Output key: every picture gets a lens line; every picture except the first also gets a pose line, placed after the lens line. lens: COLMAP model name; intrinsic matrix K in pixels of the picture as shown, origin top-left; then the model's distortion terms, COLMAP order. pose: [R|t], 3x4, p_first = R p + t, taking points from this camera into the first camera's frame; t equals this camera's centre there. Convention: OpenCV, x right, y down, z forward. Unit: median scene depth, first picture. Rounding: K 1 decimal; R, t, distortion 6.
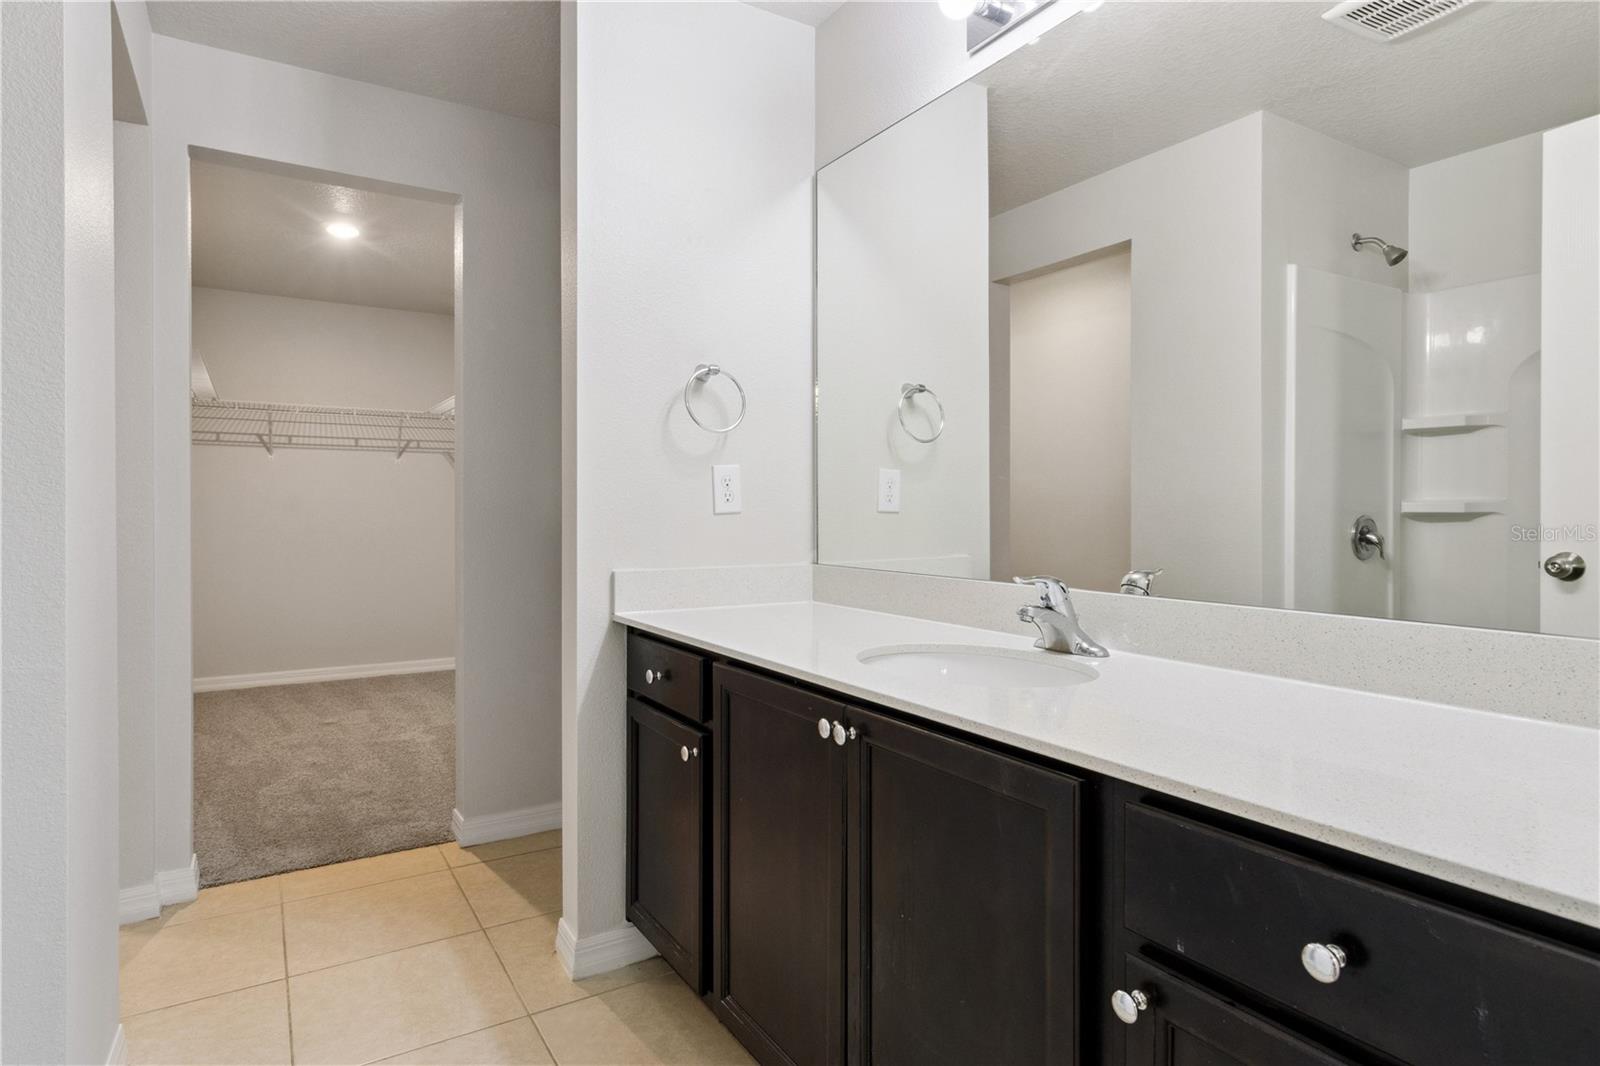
lens RADIAL K [[886.1, 0, 801.1], [0, 886.1, 524.5], [0, 0, 1]] dist [0.004526, 0.002105]
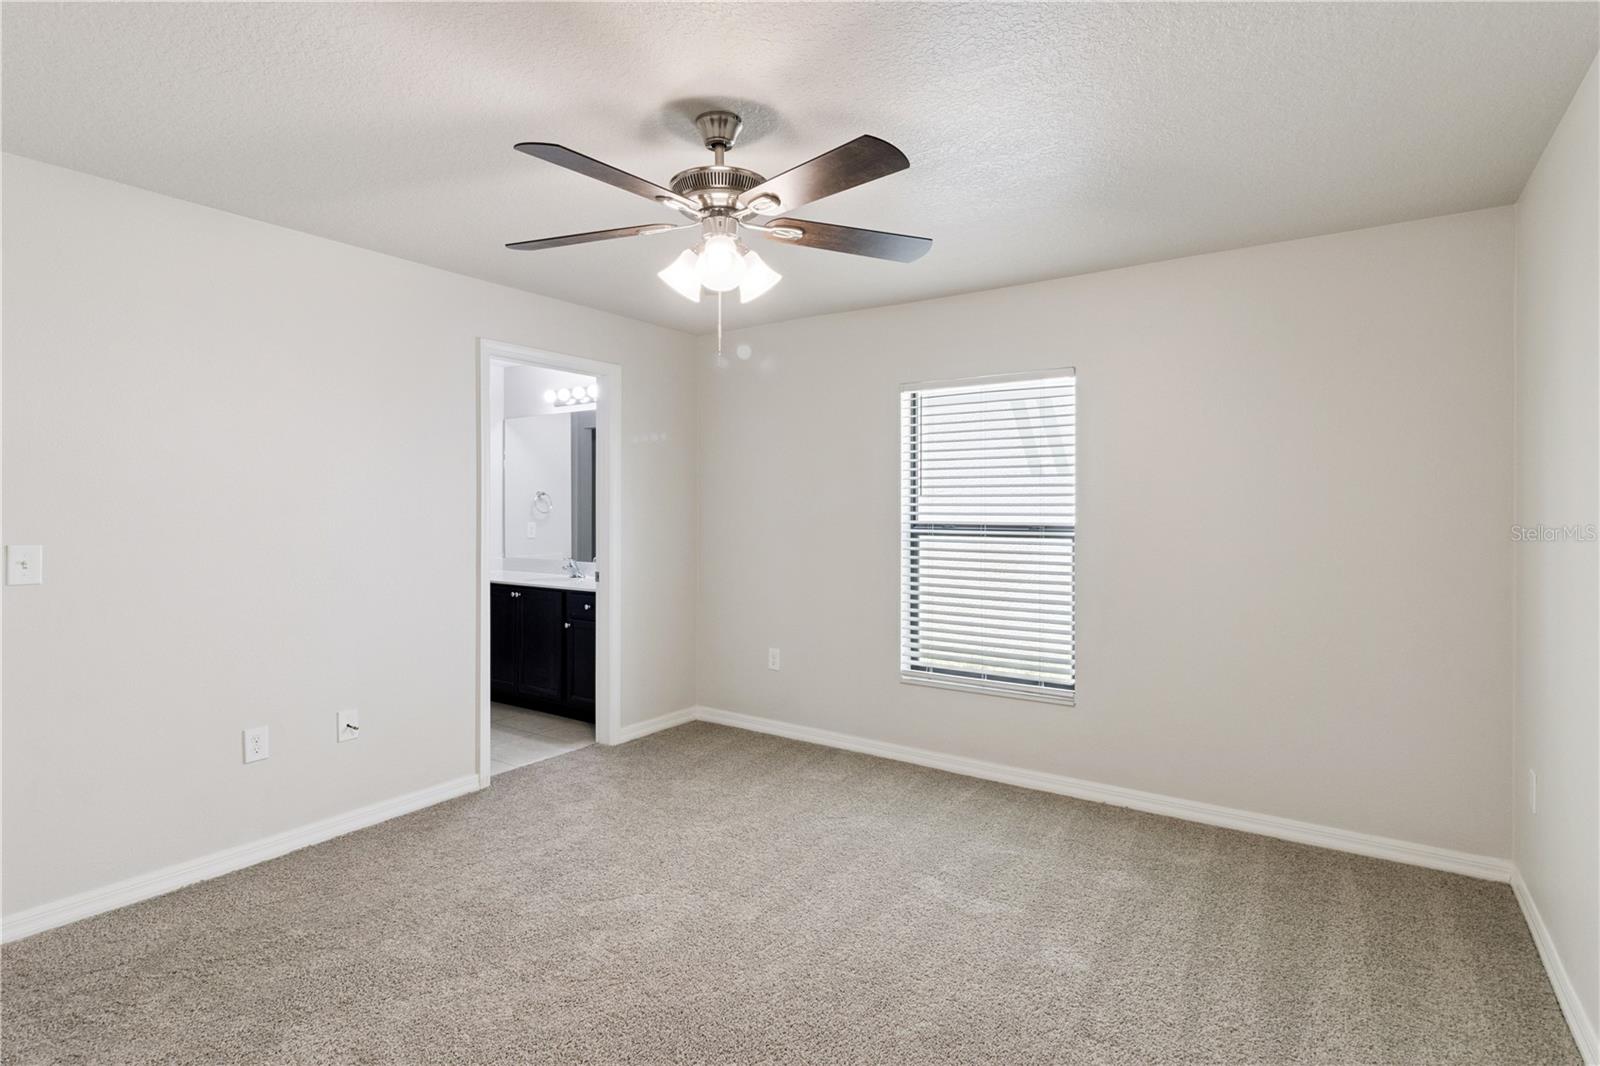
lens RADIAL K [[806.9, 0, 793.0], [0, 806.9, 526.9], [0, 0, 1]] dist [0.000490, -0.002268]
pose [[0.918960, 0.000482, 0.394350, -0.145177], [-0.002955, 0.999980, 0.005662, -0.065572], [-0.394340, -0.006369, 0.918943, -1.656869]]
